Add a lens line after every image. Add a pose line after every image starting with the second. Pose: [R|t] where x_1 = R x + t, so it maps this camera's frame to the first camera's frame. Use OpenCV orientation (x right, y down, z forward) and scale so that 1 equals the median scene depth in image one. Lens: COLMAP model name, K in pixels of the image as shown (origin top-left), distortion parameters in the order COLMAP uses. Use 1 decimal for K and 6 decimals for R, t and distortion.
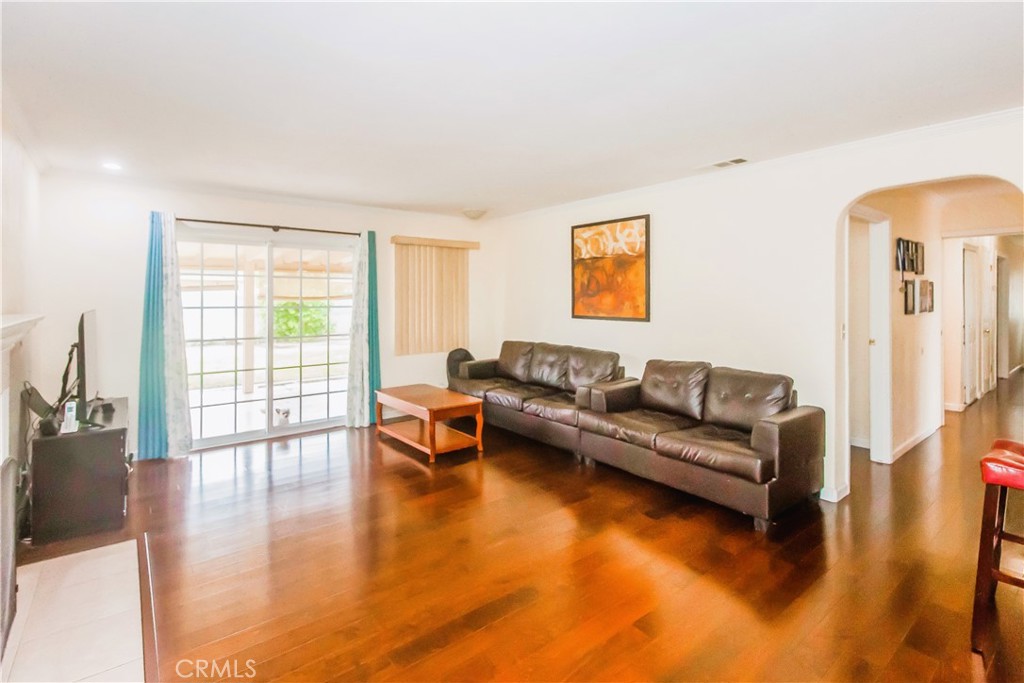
lens RADIAL K [[480.8, 0, 515.9], [0, 480.8, 301.7], [0, 0, 1]] dist [0.000317, 0.000017]
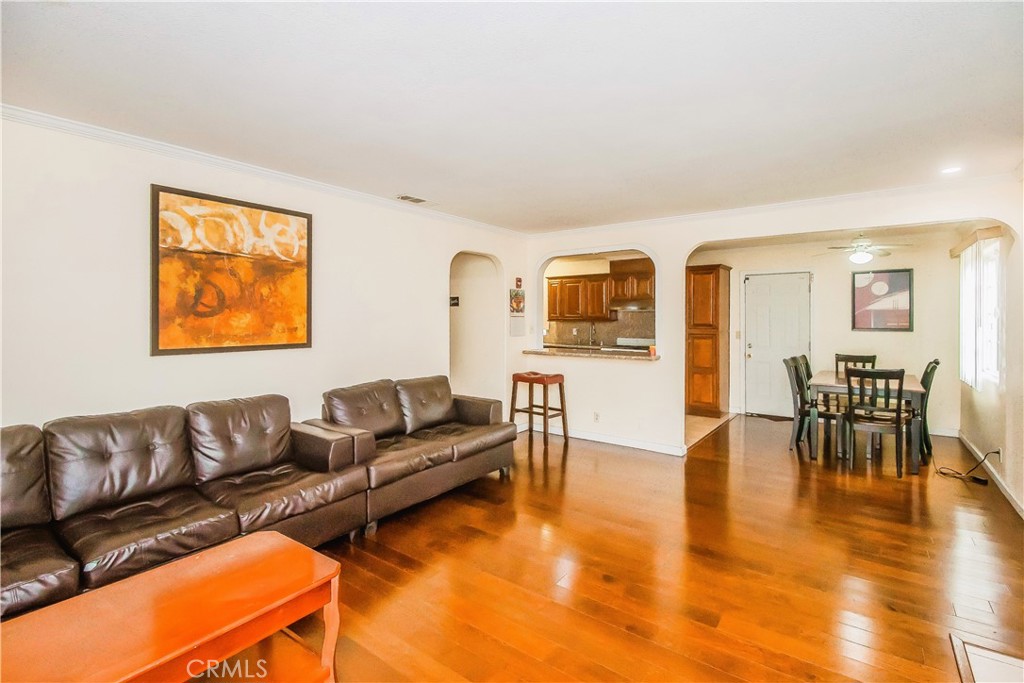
lens RADIAL K [[478.1, 0, 513.7], [0, 478.1, 321.7], [0, 0, 1]] dist [0.000998, 0.000093]
pose [[-0.258622, -0.004123, 0.965970, -0.557014], [0.013108, 0.999884, 0.007778, -0.002463], [-0.965890, 0.014674, -0.258538, 0.826310]]
